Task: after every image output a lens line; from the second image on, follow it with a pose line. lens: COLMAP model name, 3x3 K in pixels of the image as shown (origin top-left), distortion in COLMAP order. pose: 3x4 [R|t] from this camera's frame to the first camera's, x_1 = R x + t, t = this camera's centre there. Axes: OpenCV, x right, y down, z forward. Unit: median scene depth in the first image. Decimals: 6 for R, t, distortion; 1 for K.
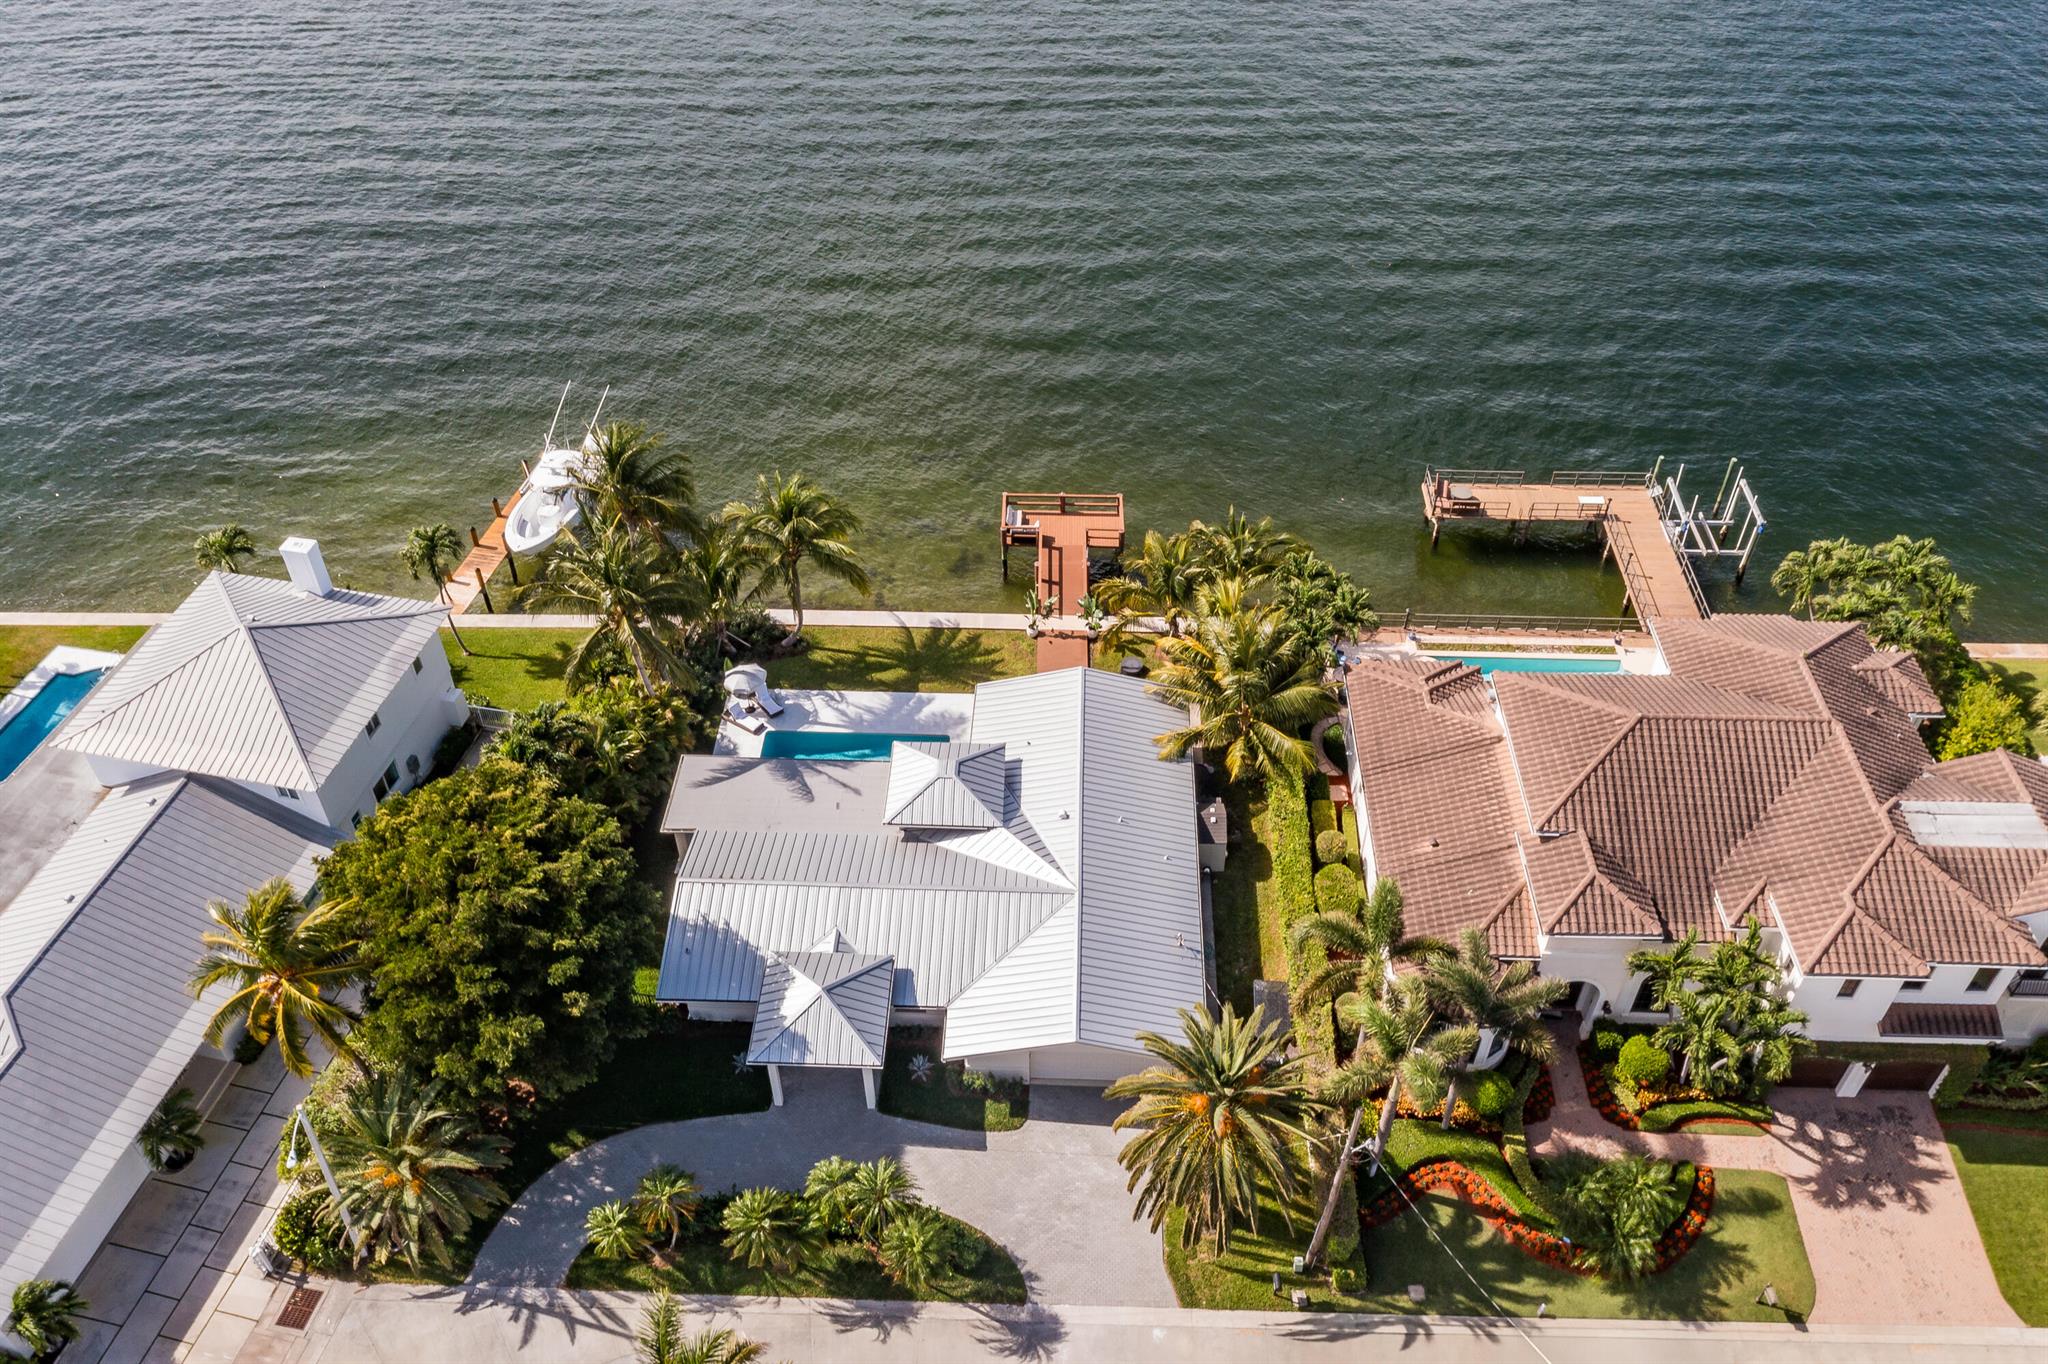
lens RADIAL K [[1617.8, 0, 1024.6], [0, 1617.8, 672.0], [0, 0, 1]] dist [0.002502, -0.004129]
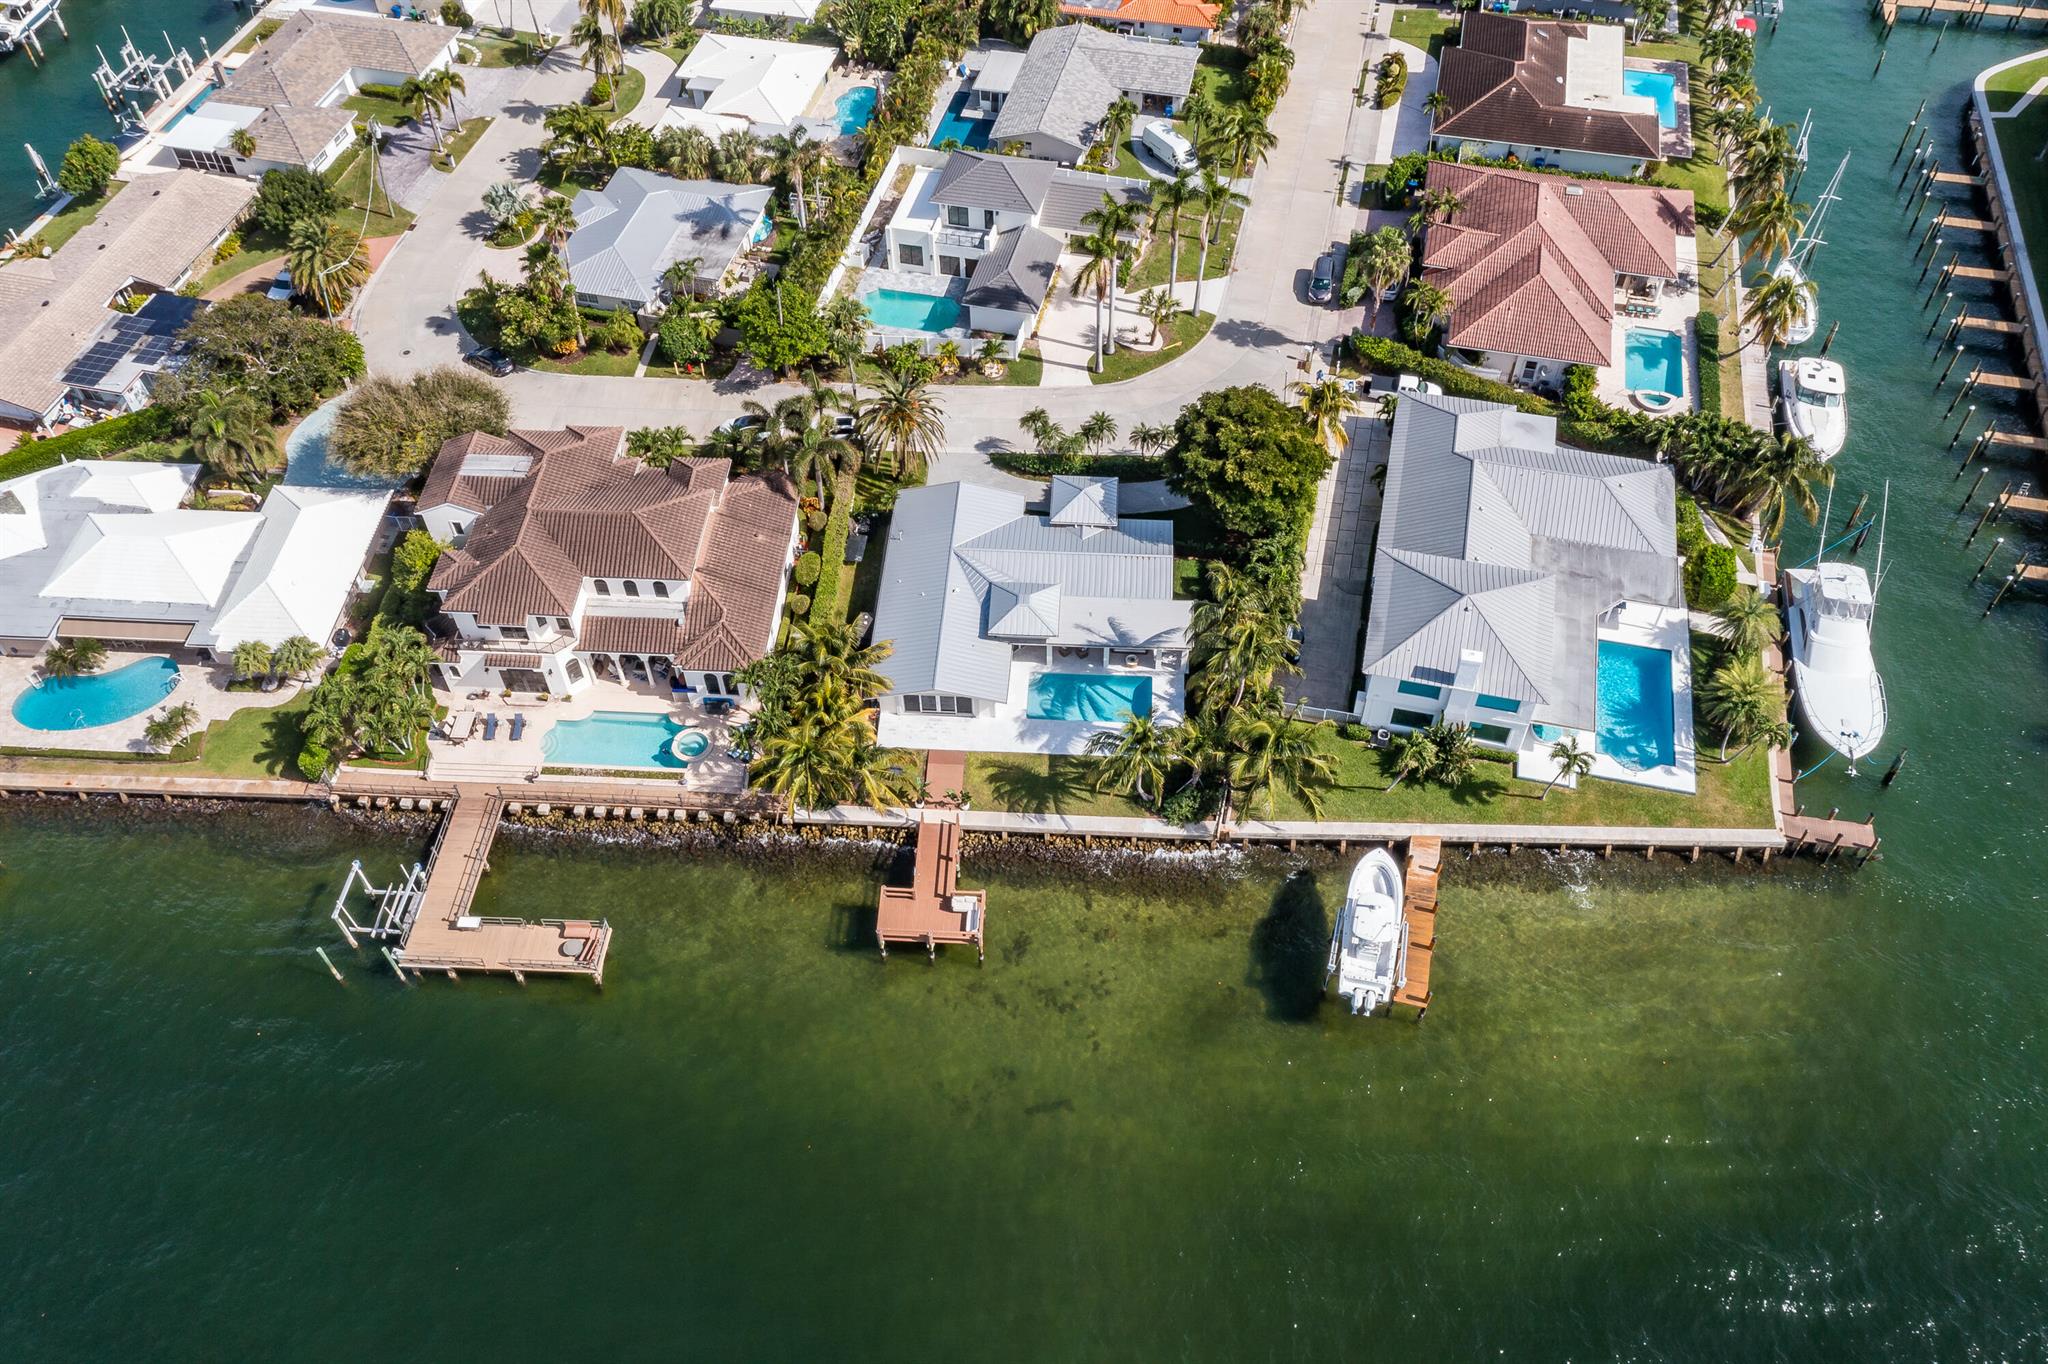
lens RADIAL K [[1624.1, 0, 1024.2], [0, 1624.1, 669.3], [0, 0, 1]] dist [-0.005940, -0.007427]
pose [[-0.999637, -0.009034, 0.025389, -0.096819], [0.025676, -0.033168, 0.999120, -1.707892], [-0.008184, 0.999409, 0.033388, 1.075514]]
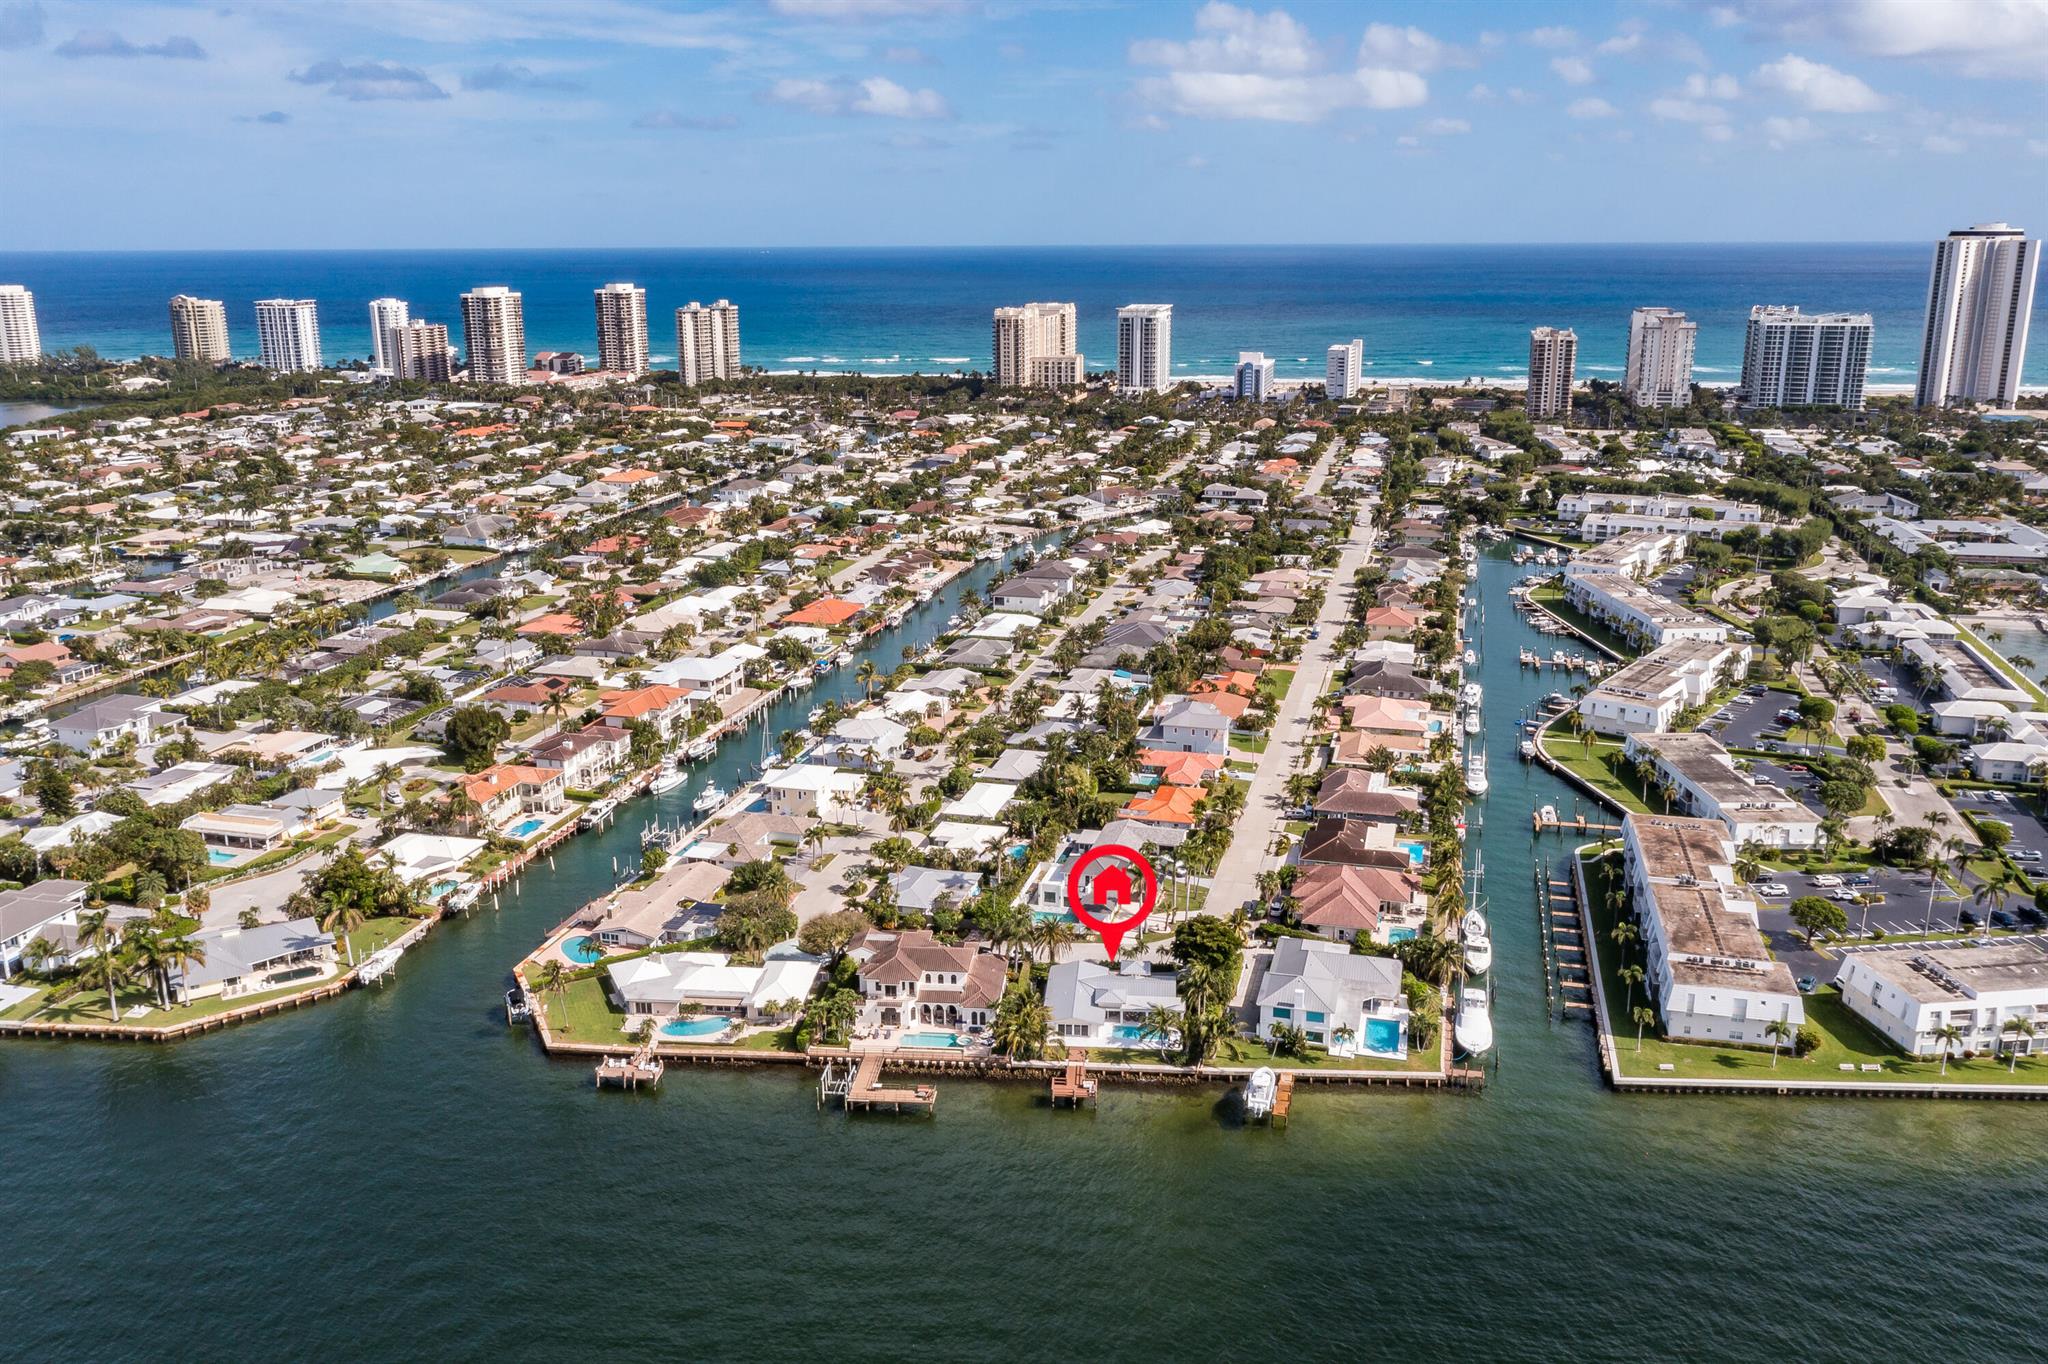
lens RADIAL K [[1617.8, 0, 1024.6], [0, 1617.8, 672.0], [0, 0, 1]] dist [0.002502, -0.004129]
pose [[-0.998821, -0.005412, 0.048243, -0.027914], [0.037599, 0.542368, 0.839299, -3.762149], [-0.030708, 0.840123, -0.541525, 2.582970]]
